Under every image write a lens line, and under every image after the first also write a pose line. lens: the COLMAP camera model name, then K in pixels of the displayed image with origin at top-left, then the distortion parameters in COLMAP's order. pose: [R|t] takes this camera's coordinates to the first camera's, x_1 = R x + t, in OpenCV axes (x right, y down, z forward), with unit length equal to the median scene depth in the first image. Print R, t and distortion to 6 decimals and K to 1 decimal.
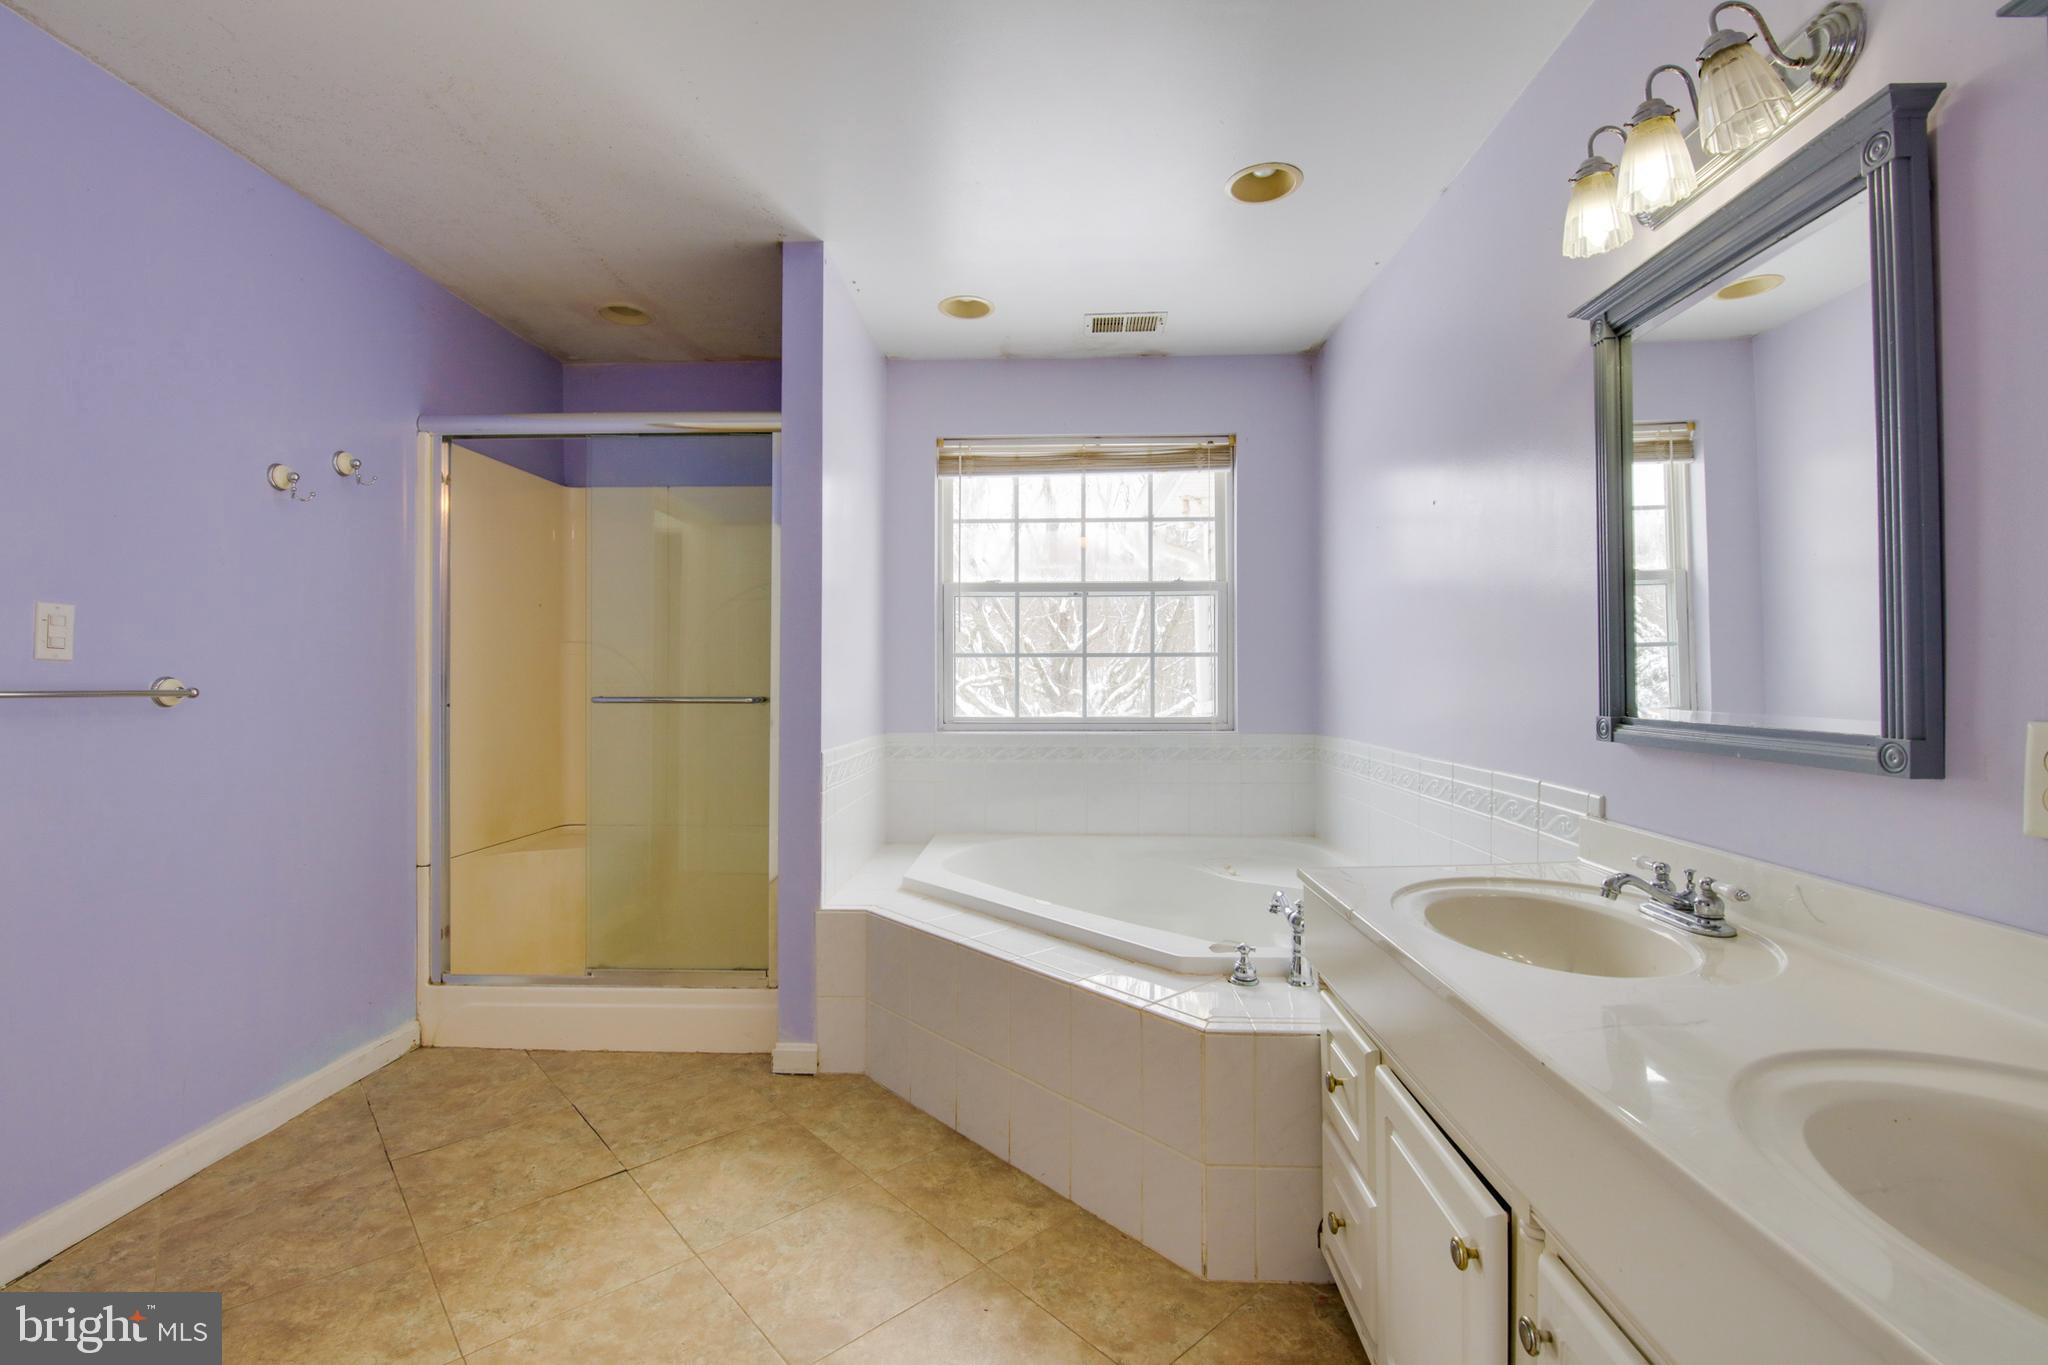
lens RADIAL K [[875.0, 0, 1024.0], [0, 875.0, 682.5], [0, 0, 1]] dist [0.000348, -0.011456]
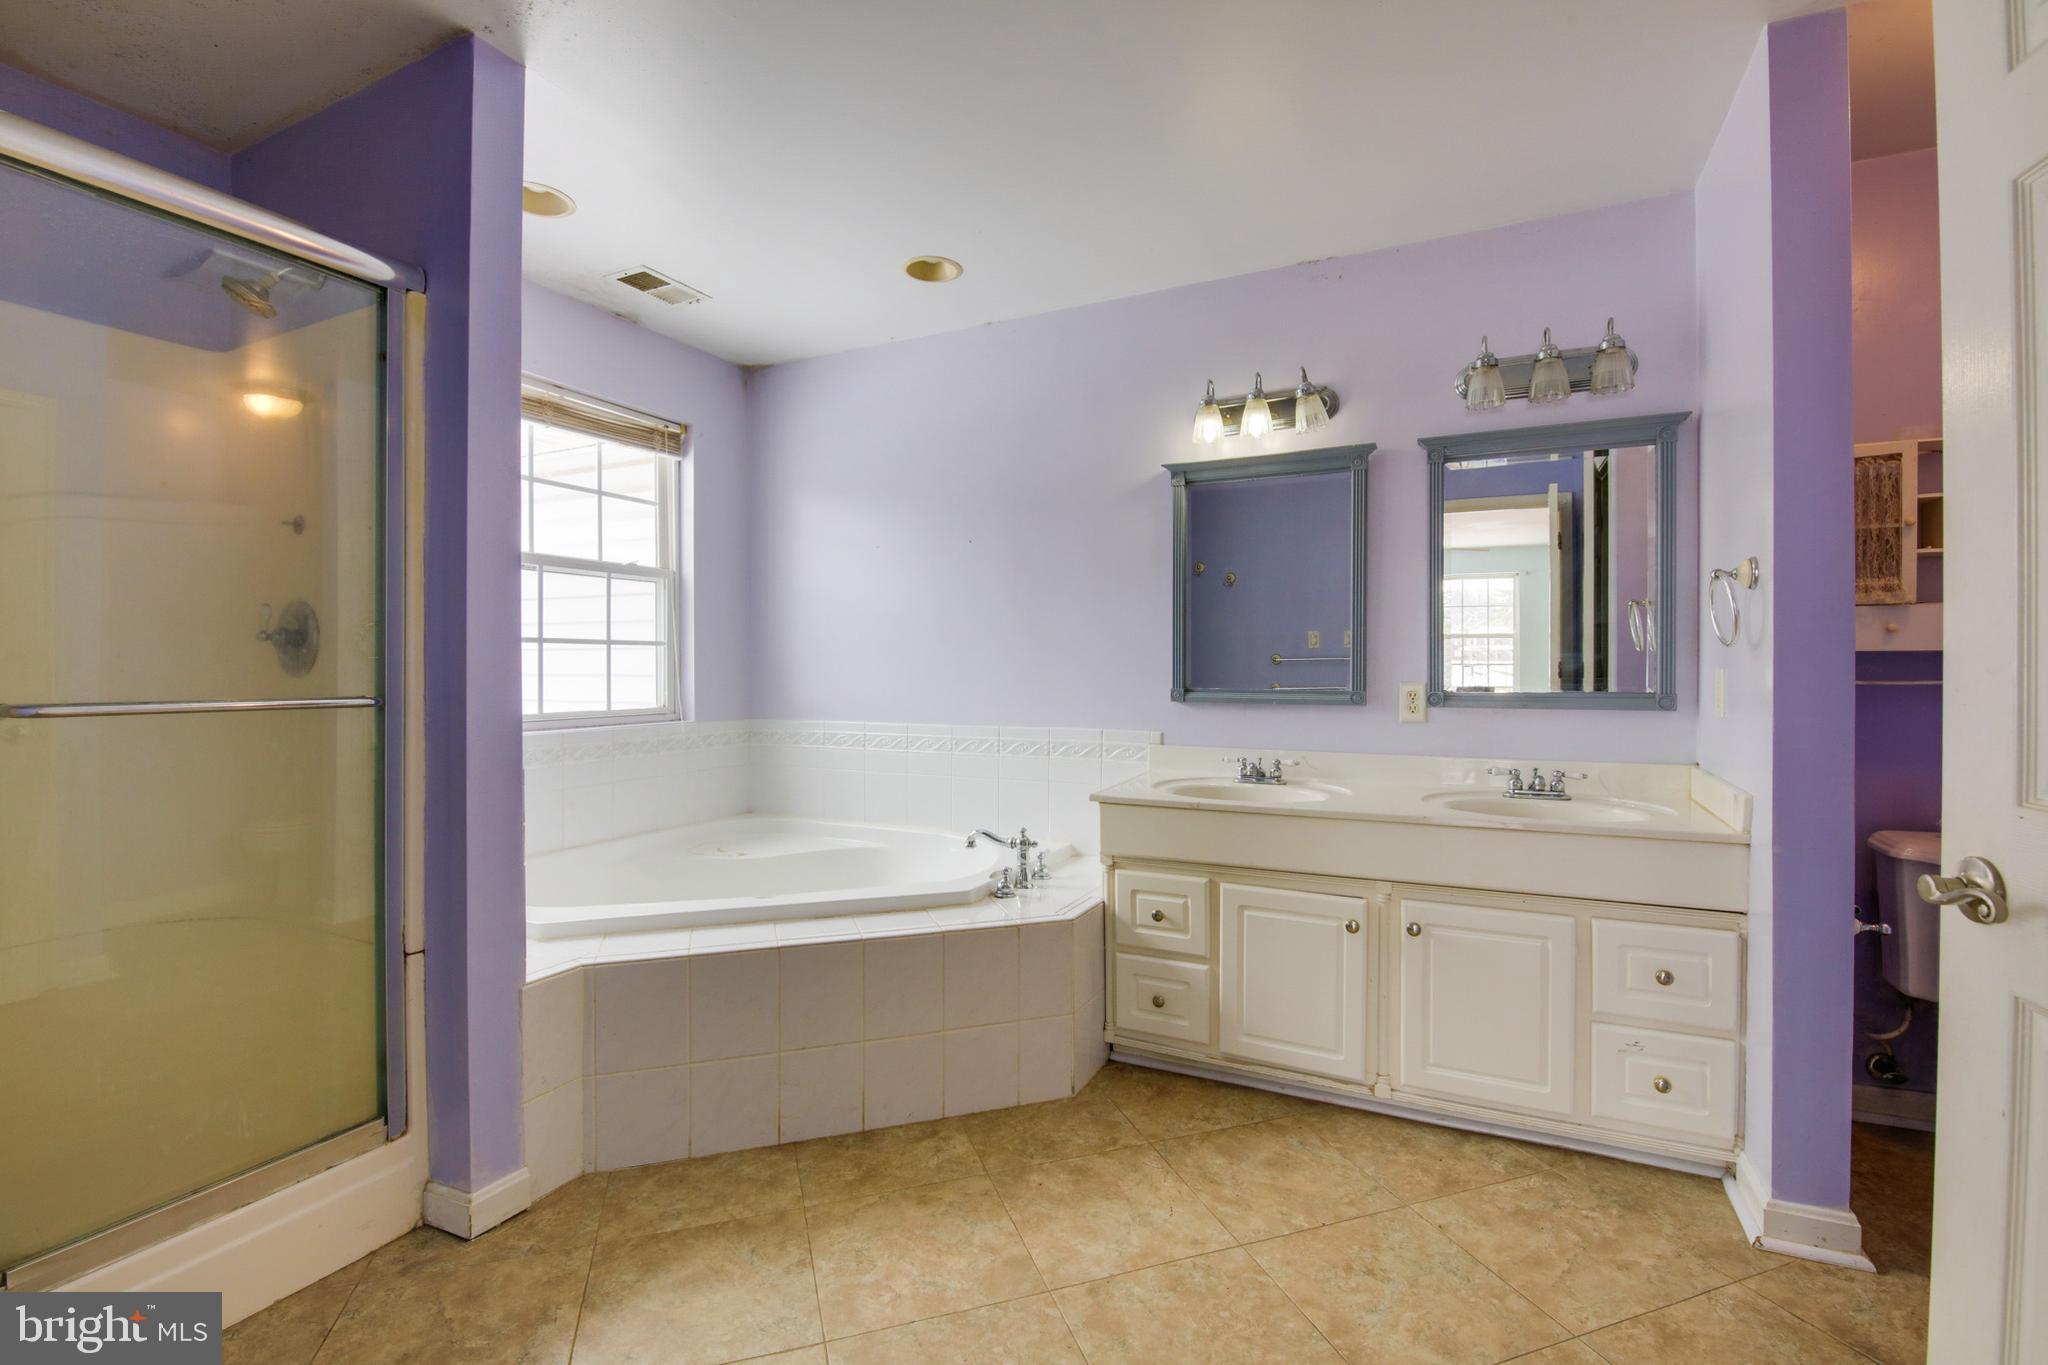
lens RADIAL K [[890.9, 0, 1020.0], [0, 890.9, 674.0], [0, 0, 1]] dist [0.004224, -0.011822]
pose [[0.409811, 0.001355, 0.912169, -0.764642], [0.001309, 0.999997, -0.002073, 0.007034], [-0.912169, 0.002044, 0.409808, 0.331959]]
